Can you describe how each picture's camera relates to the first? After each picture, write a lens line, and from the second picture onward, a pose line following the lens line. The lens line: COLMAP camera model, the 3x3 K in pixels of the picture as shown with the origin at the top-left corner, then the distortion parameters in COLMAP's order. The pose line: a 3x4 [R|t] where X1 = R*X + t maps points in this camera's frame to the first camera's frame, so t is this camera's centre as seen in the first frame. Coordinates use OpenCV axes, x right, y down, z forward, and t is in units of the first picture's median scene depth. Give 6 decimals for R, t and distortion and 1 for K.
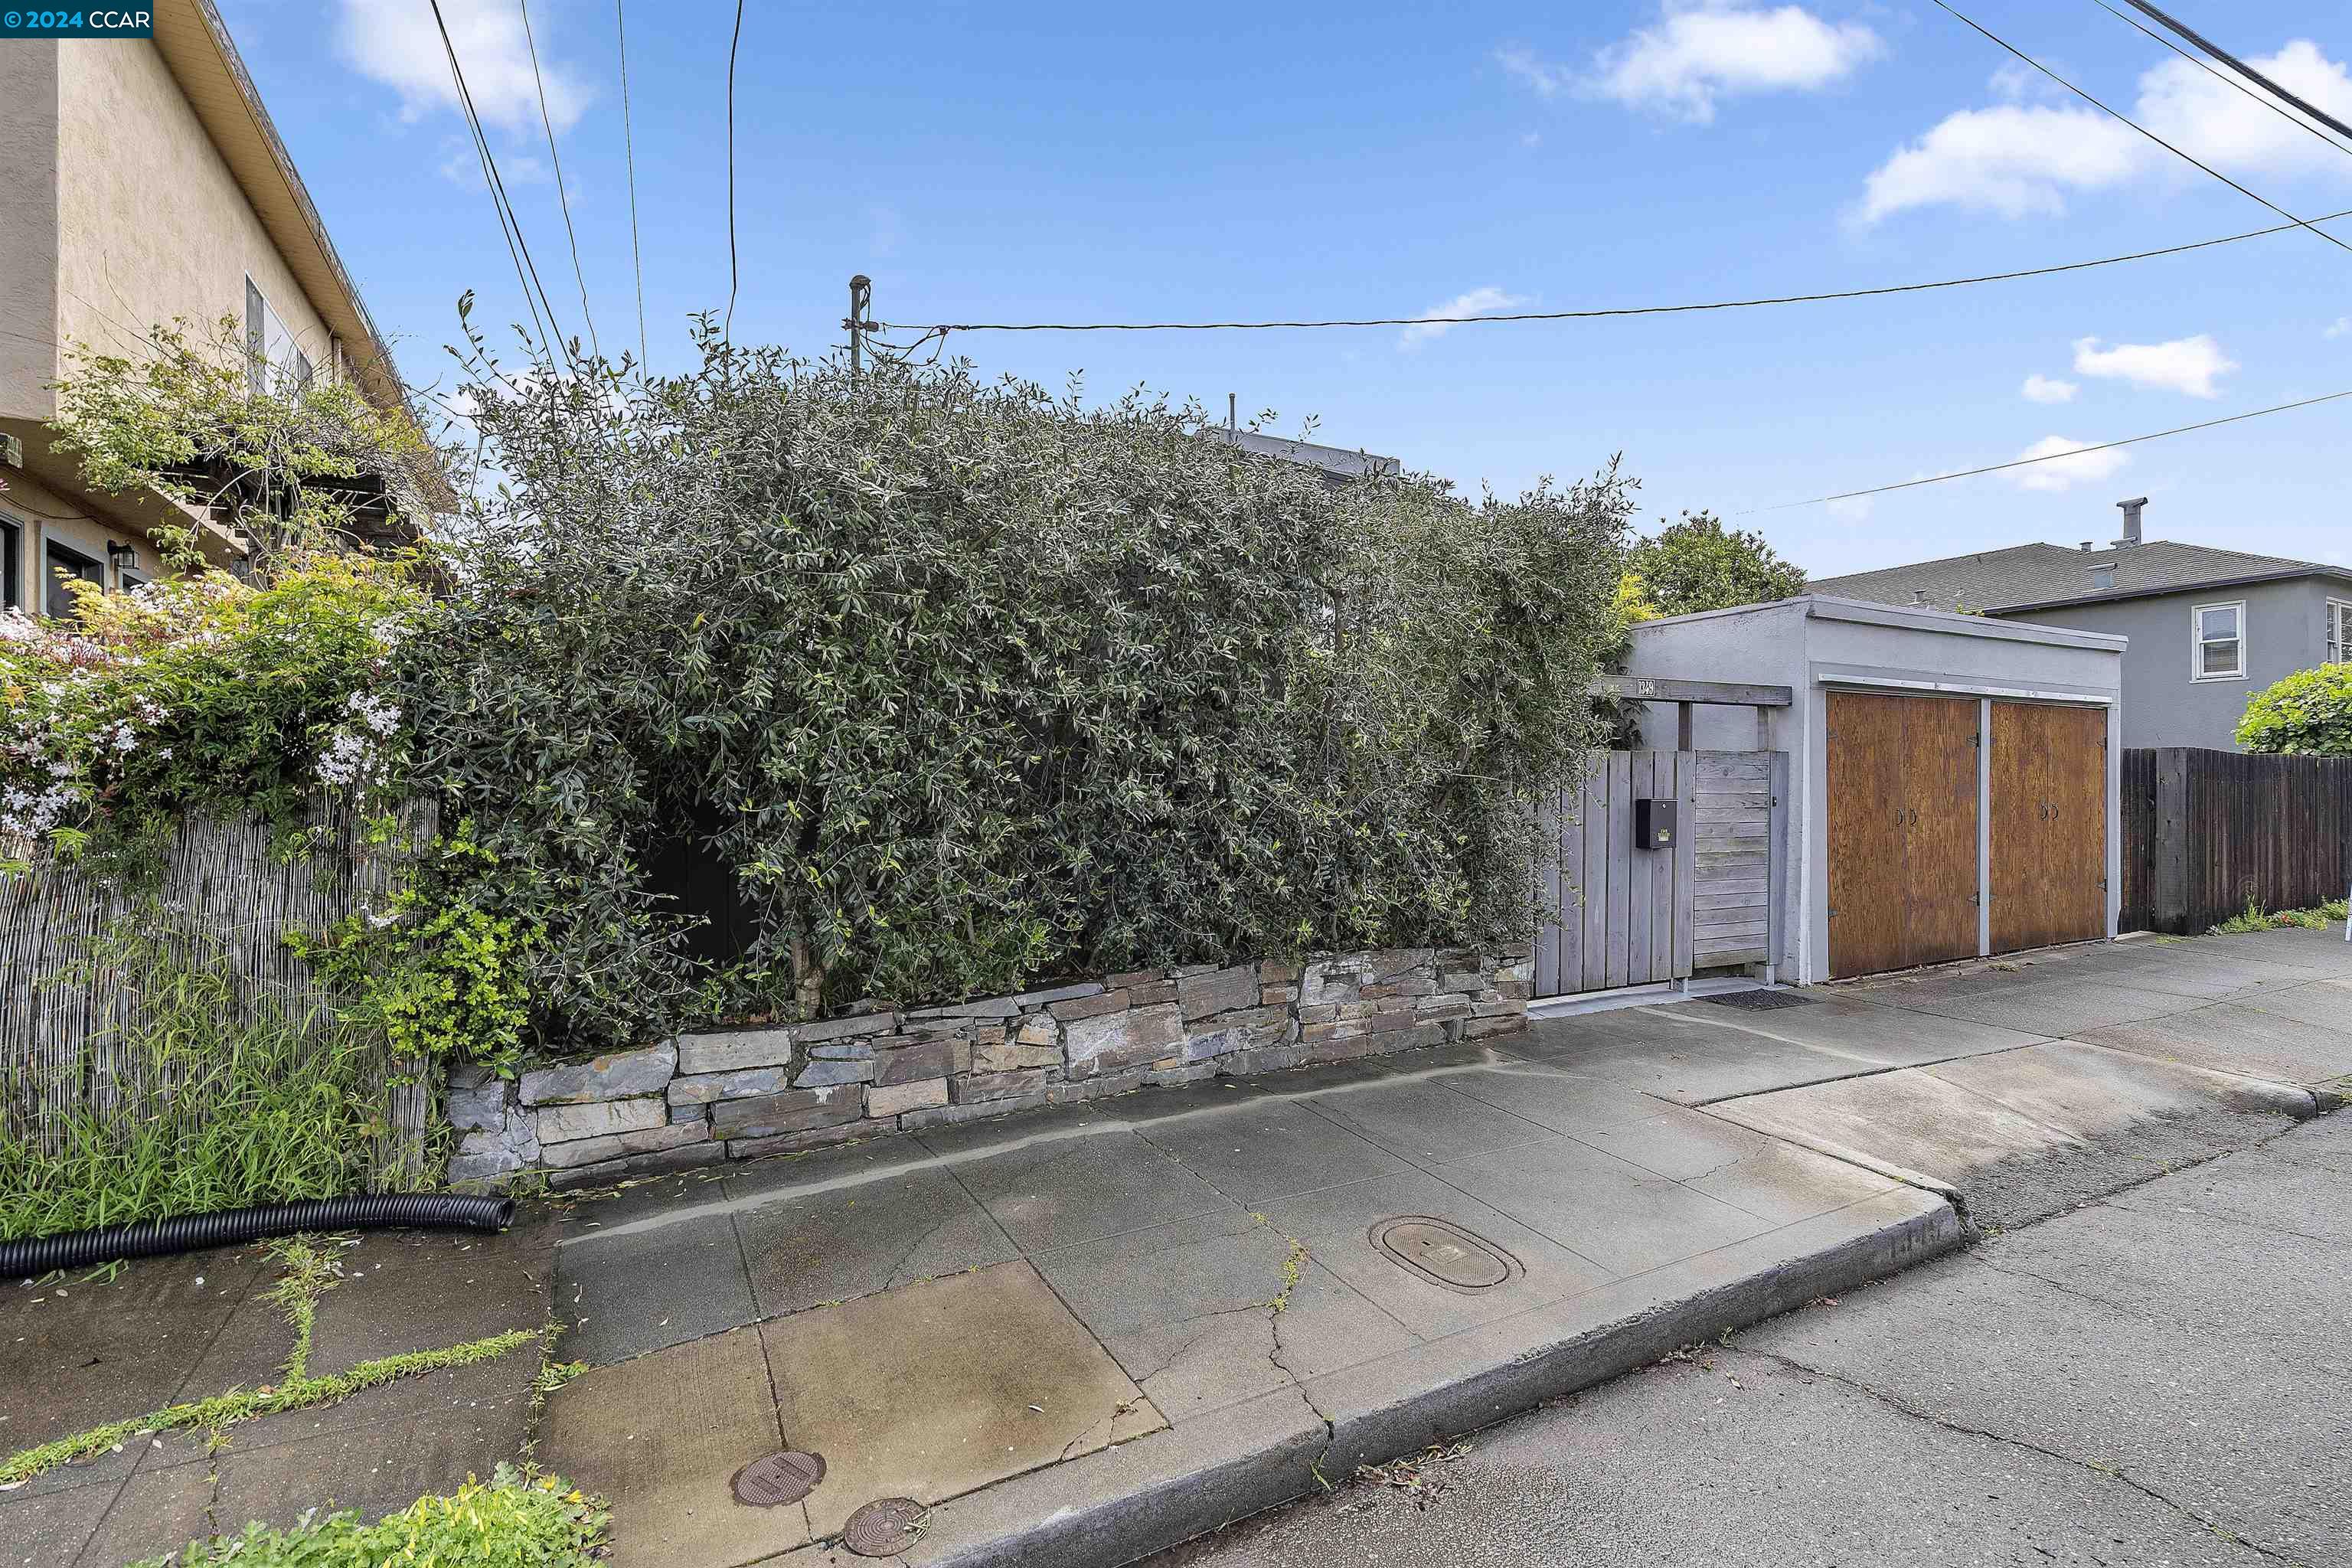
lens RADIAL K [[1083.8, 0, 1176.0], [0, 1083.8, 784.0], [0, 0, 1]] dist [-0.000895, 0.001574]
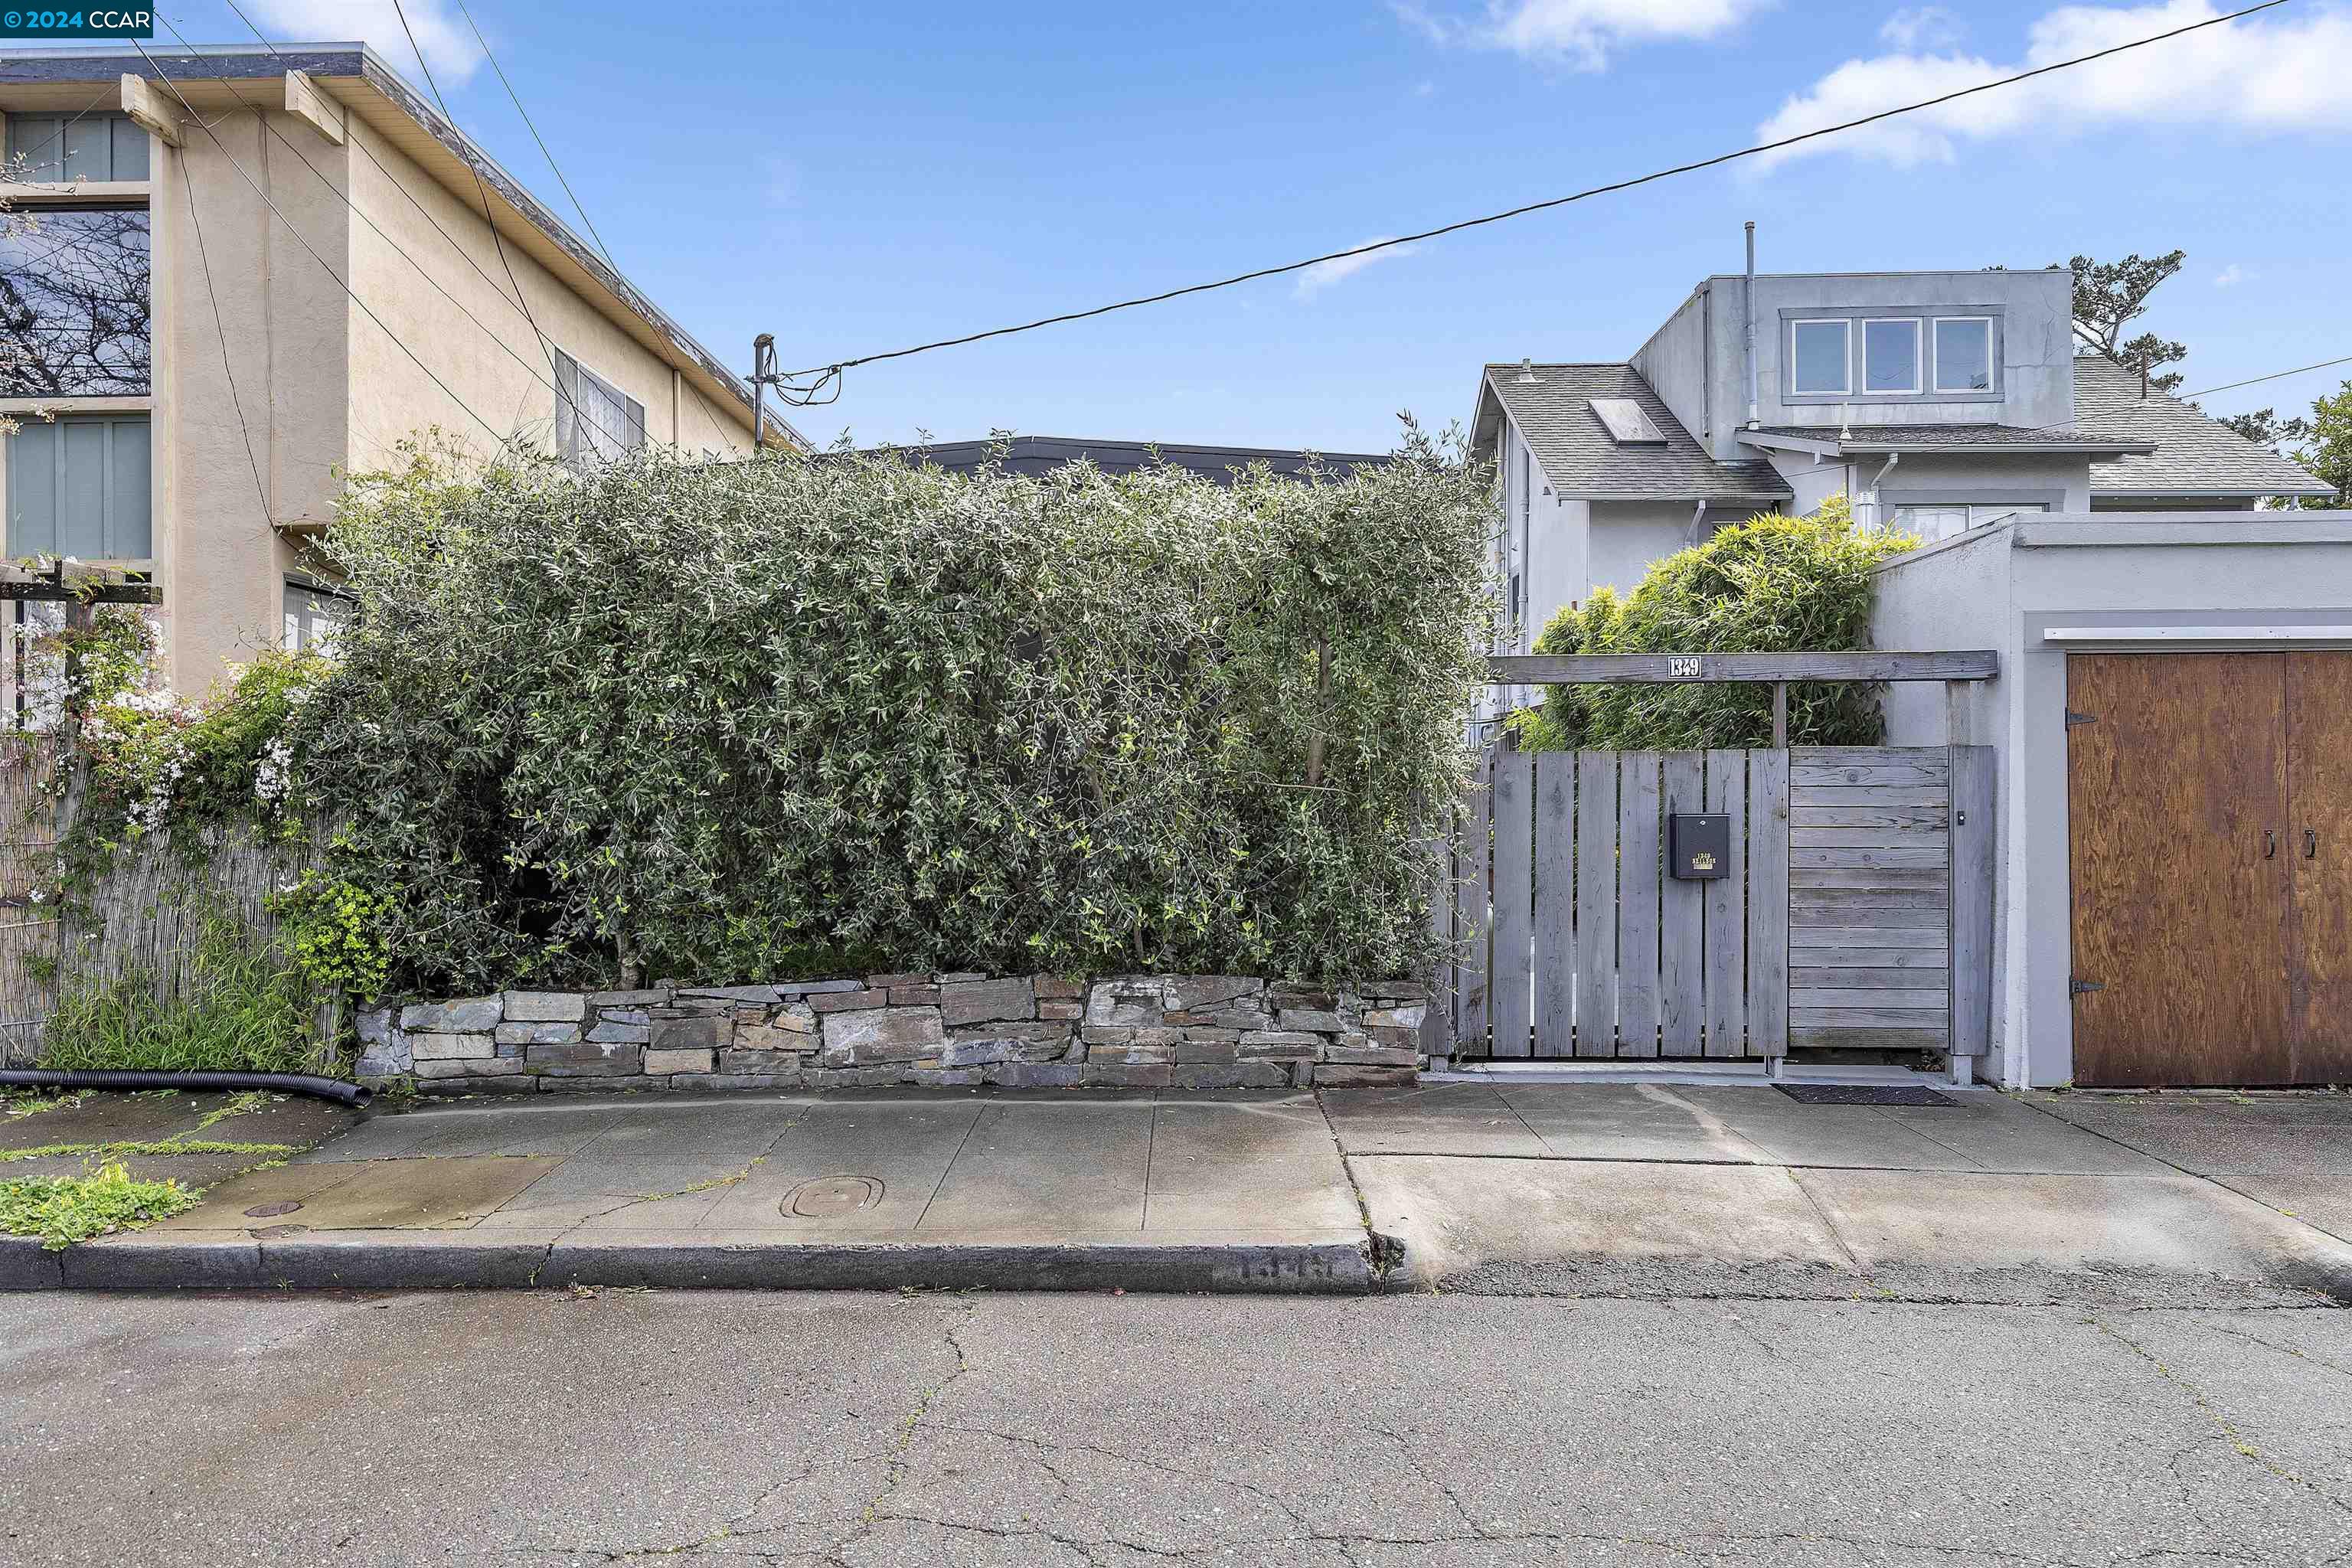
lens RADIAL K [[1602.9, 0, 1176.0], [0, 1602.9, 784.0], [0, 0, 1]] dist [0.021590, -0.008615]
pose [[0.861878, -0.005649, -0.507084, 1.055677], [0.003026, 0.999977, -0.005997, -0.001709], [0.507106, 0.003635, 0.861876, -0.225423]]
